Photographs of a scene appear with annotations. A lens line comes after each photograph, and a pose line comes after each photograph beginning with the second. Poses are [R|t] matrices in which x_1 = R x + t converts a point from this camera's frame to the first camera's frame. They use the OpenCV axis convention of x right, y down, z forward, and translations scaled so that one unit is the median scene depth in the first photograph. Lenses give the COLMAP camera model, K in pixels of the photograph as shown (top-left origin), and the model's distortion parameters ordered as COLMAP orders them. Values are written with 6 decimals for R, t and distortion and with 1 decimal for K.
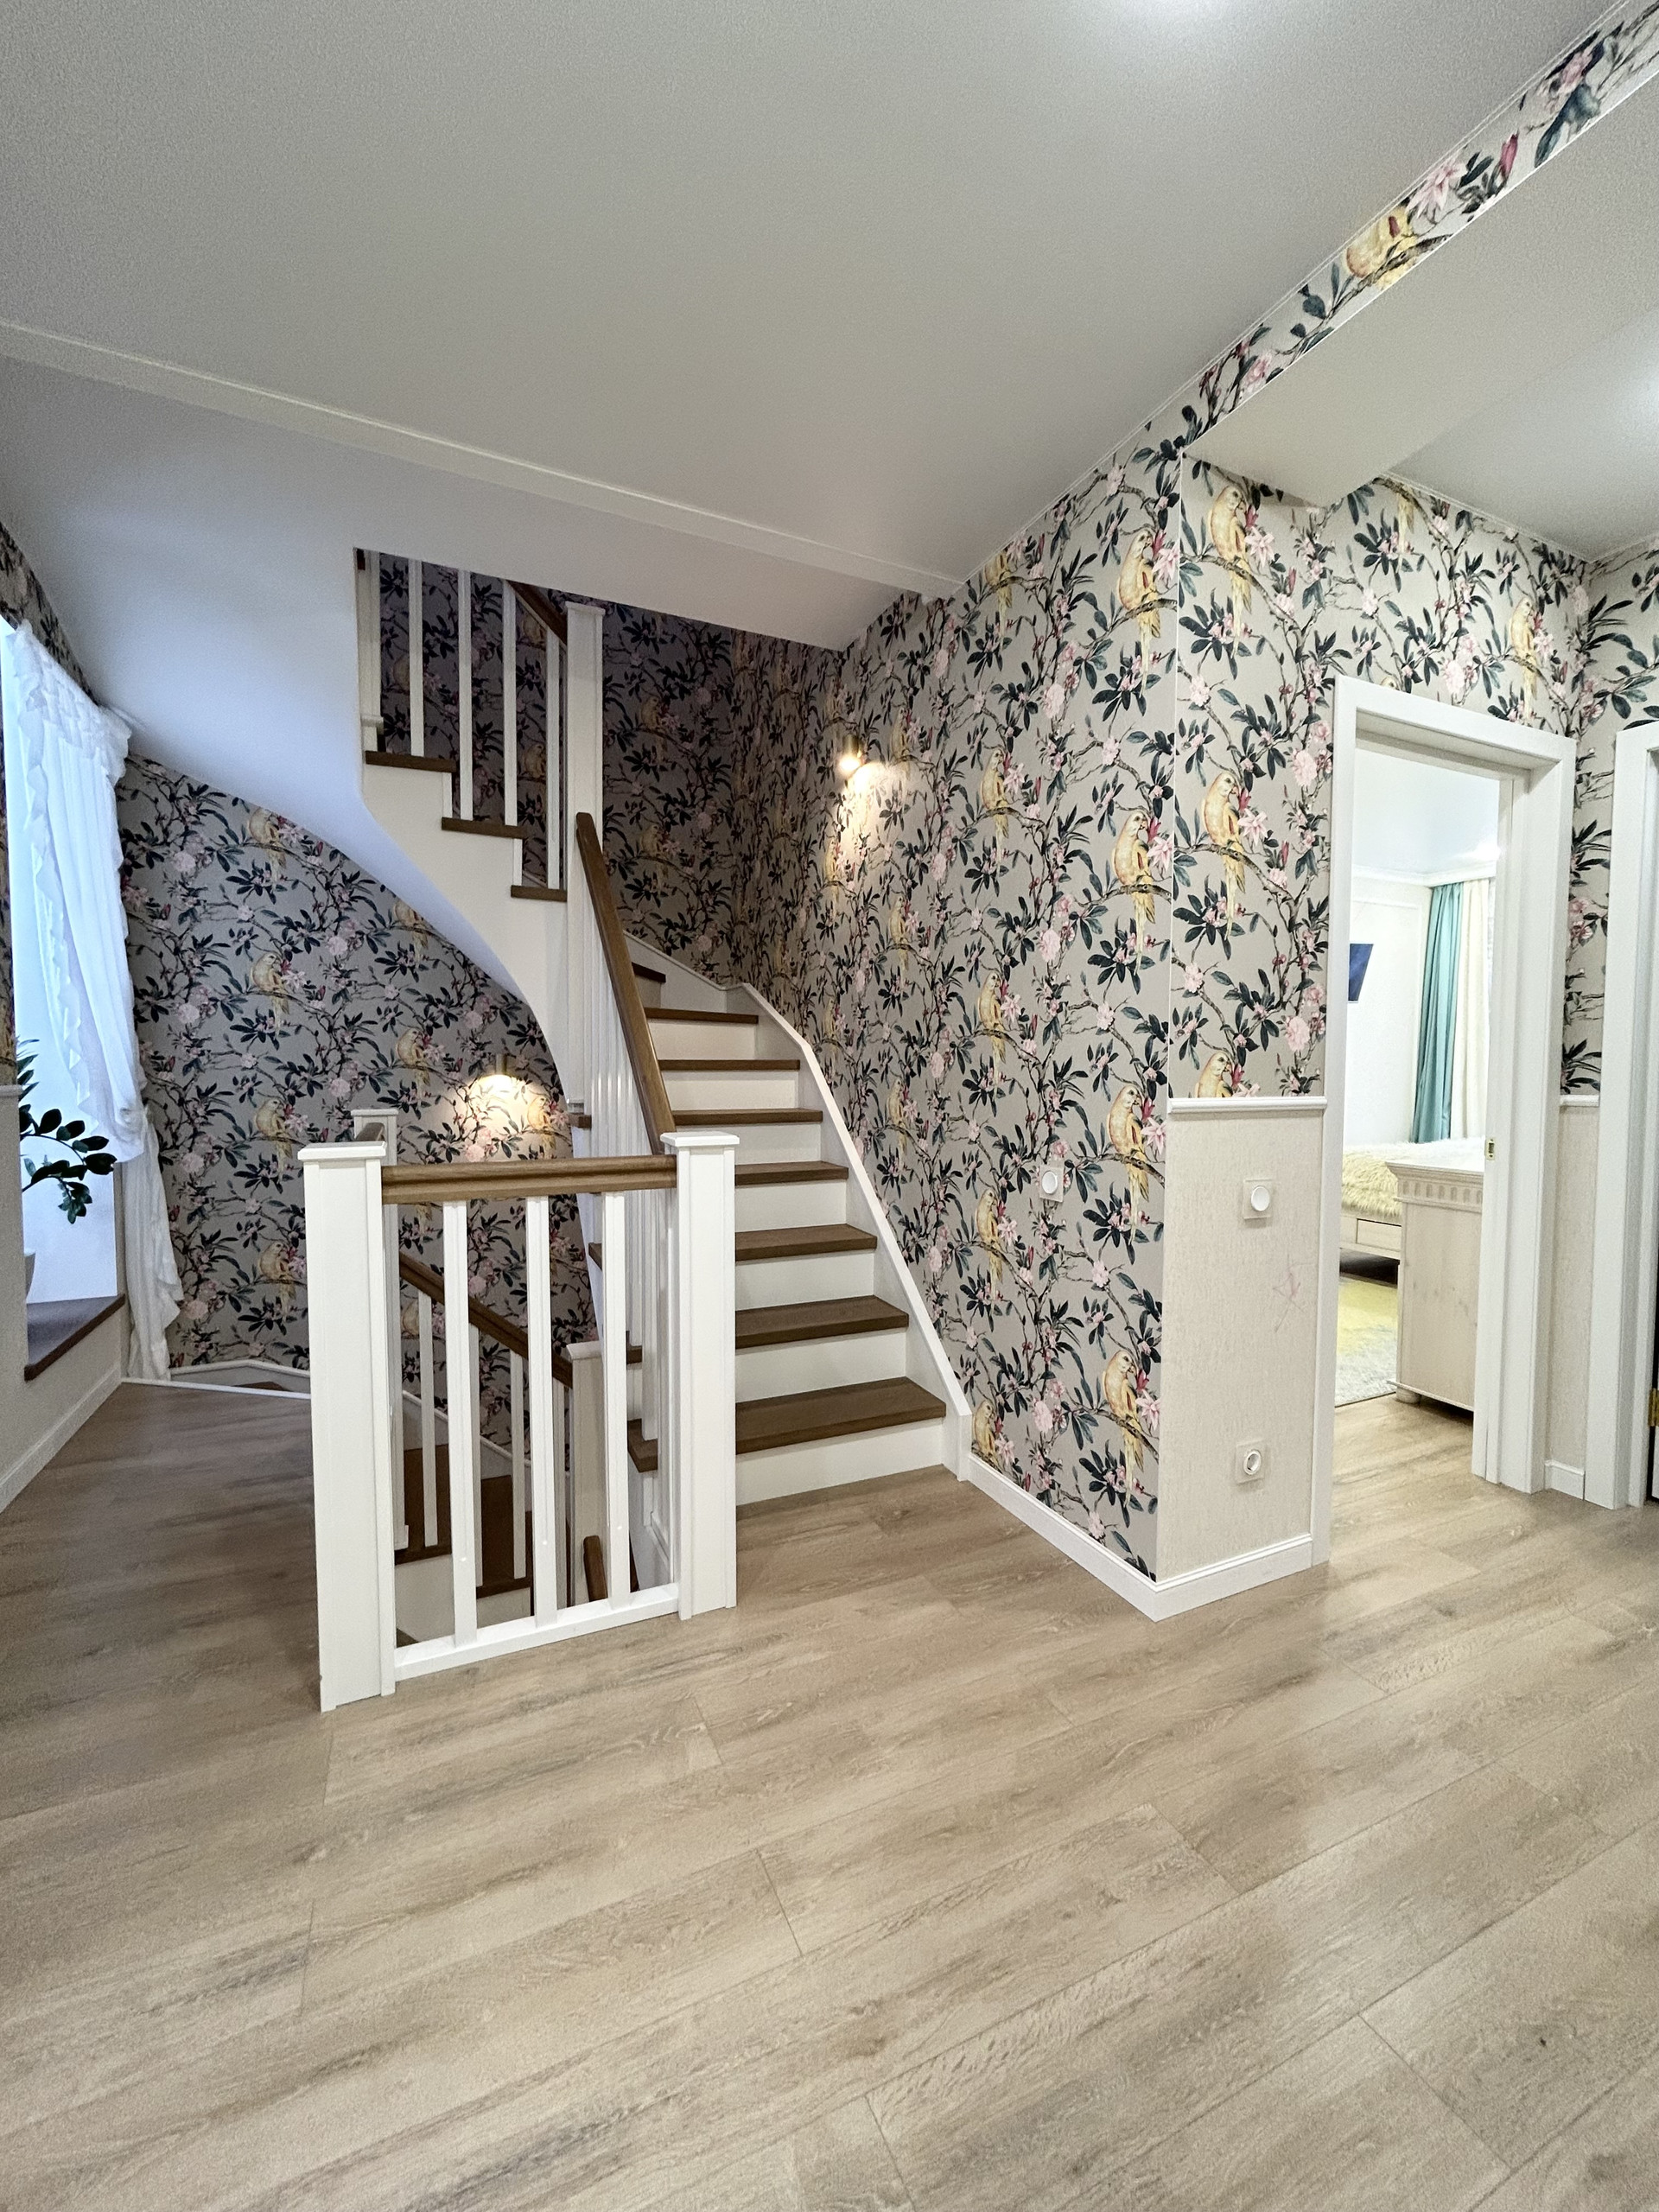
lens RADIAL K [[900.9, 0, 831.7], [0, 900.9, 1107.3], [0, 0, 1]] dist [-0.003665, 0.002464]
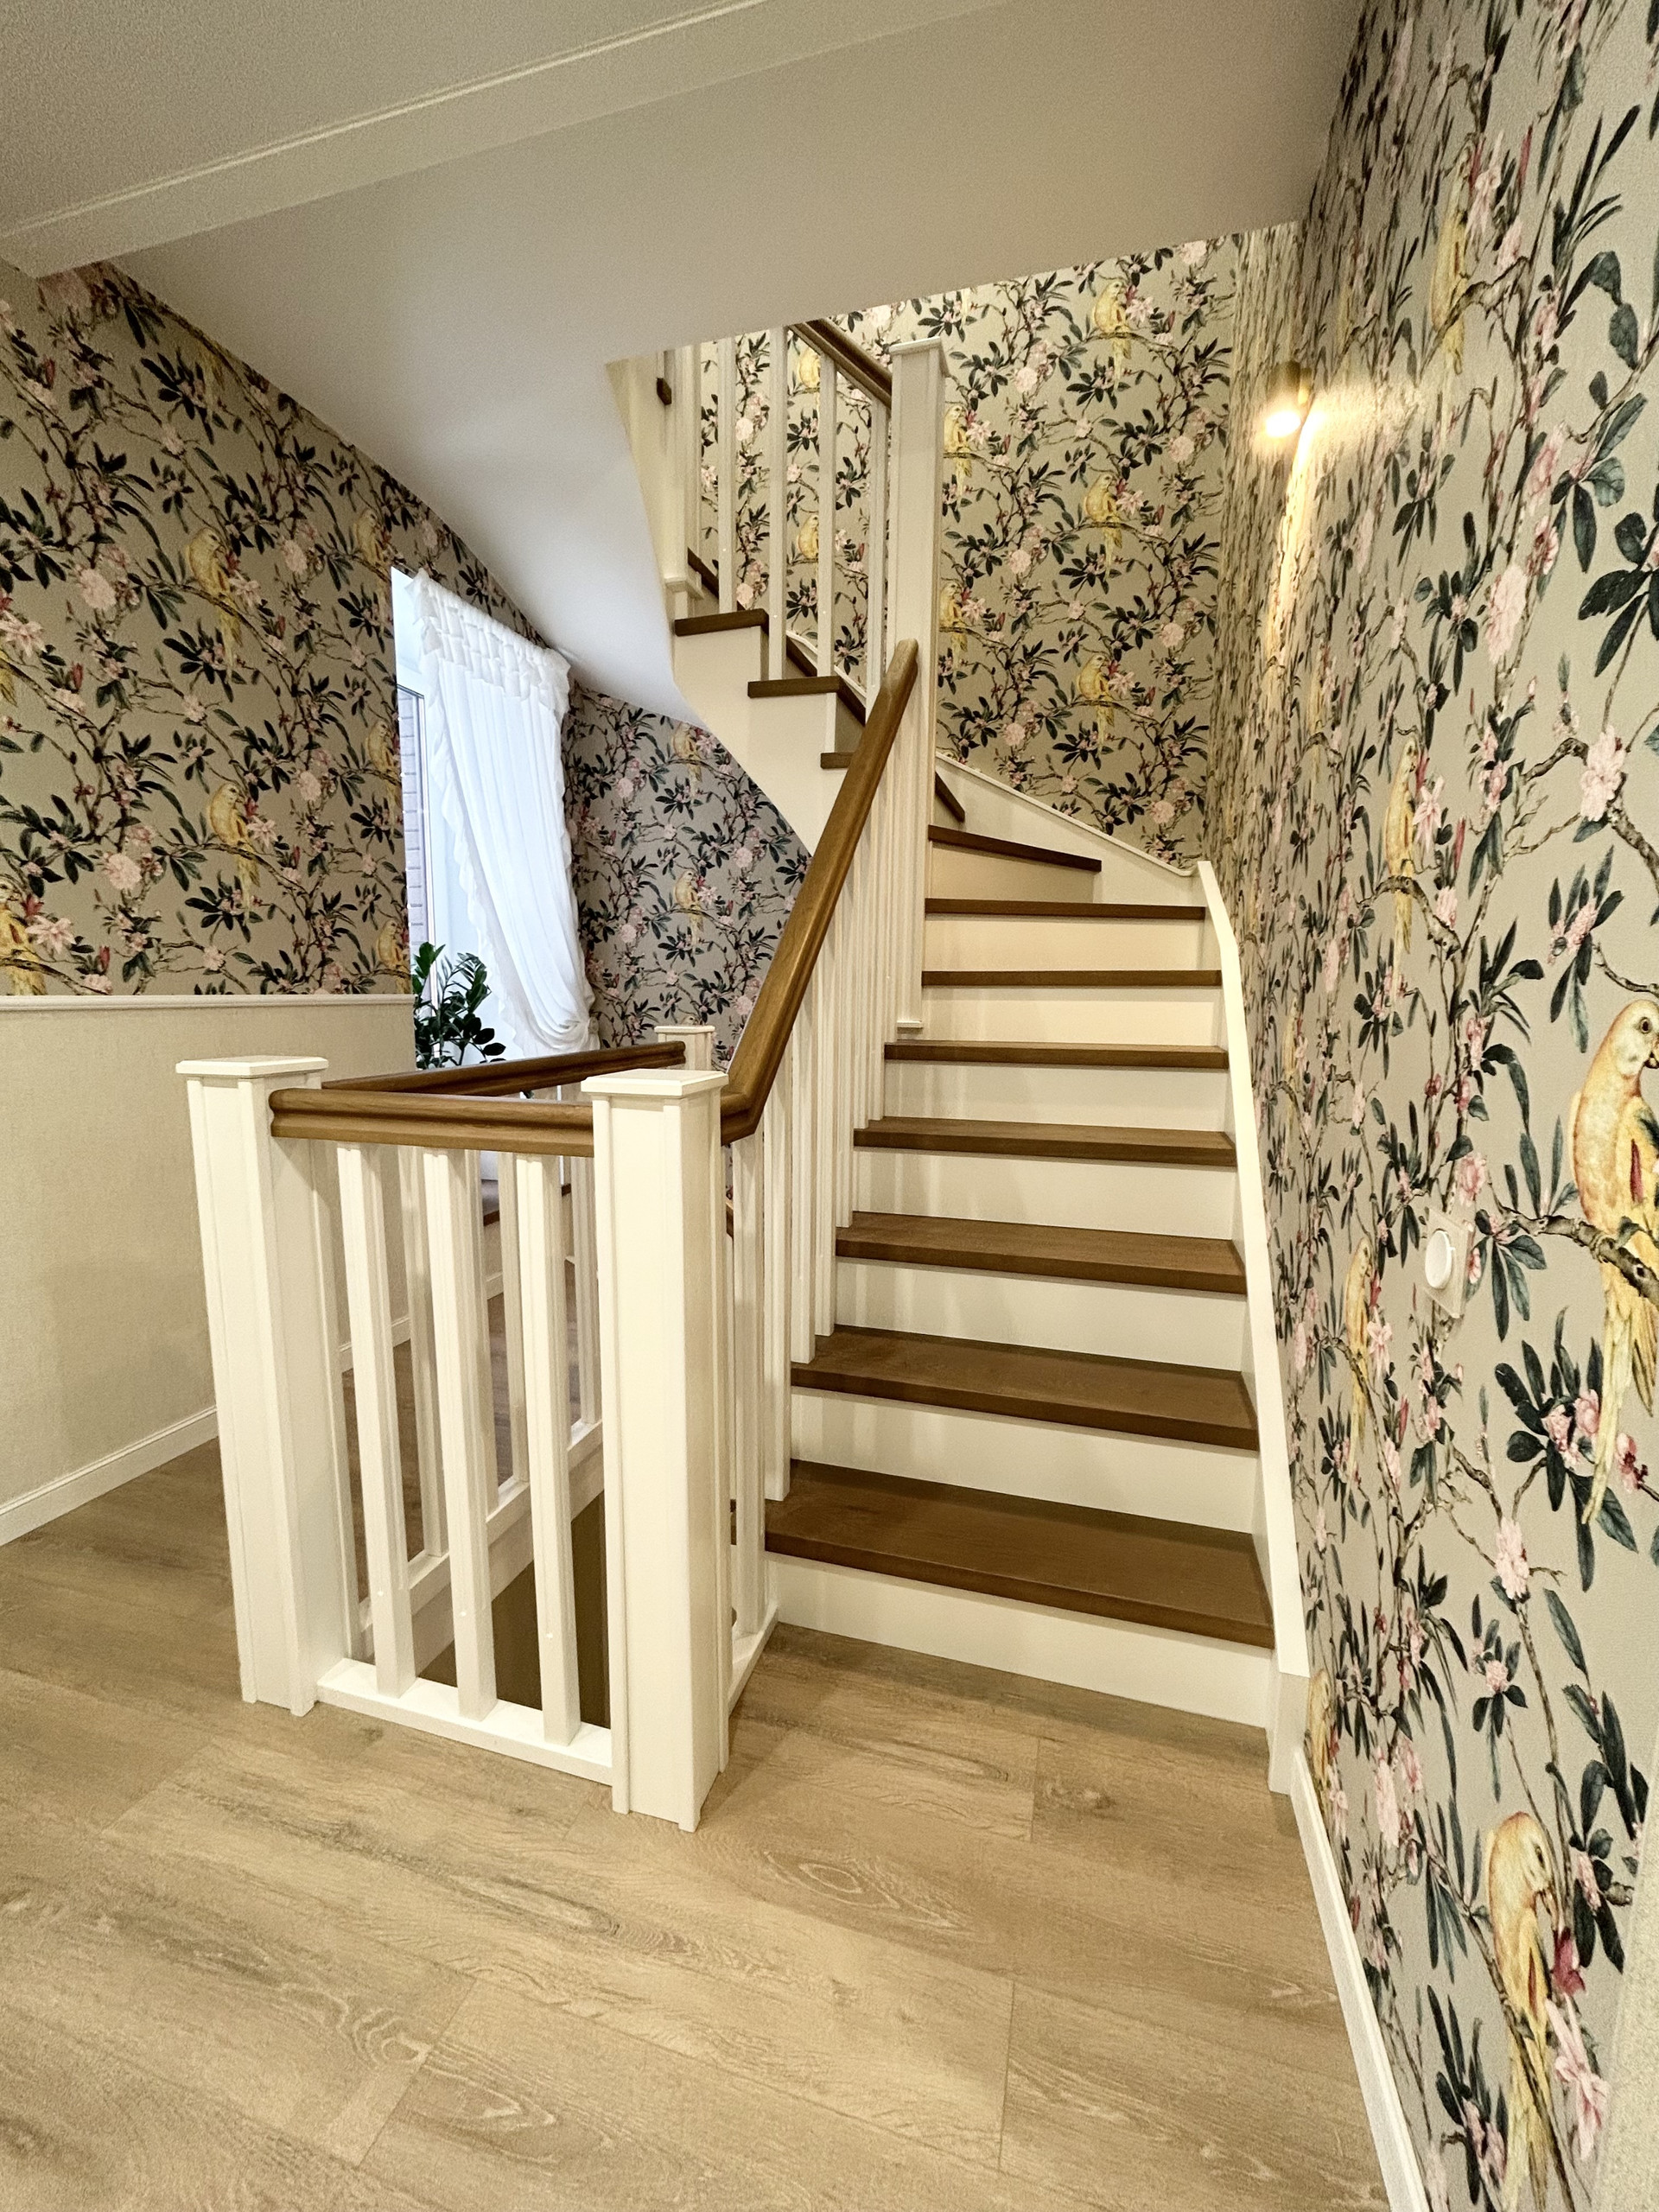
lens RADIAL K [[900.9, 0, 831.7], [0, 900.9, 1107.3], [0, 0, 1]] dist [-0.003665, 0.002464]
pose [[0.754768, 0.086717, -0.650235, 0.252358], [-0.036372, 0.995231, 0.090507, -0.005213], [0.654983, -0.044661, 0.754323, 0.472940]]
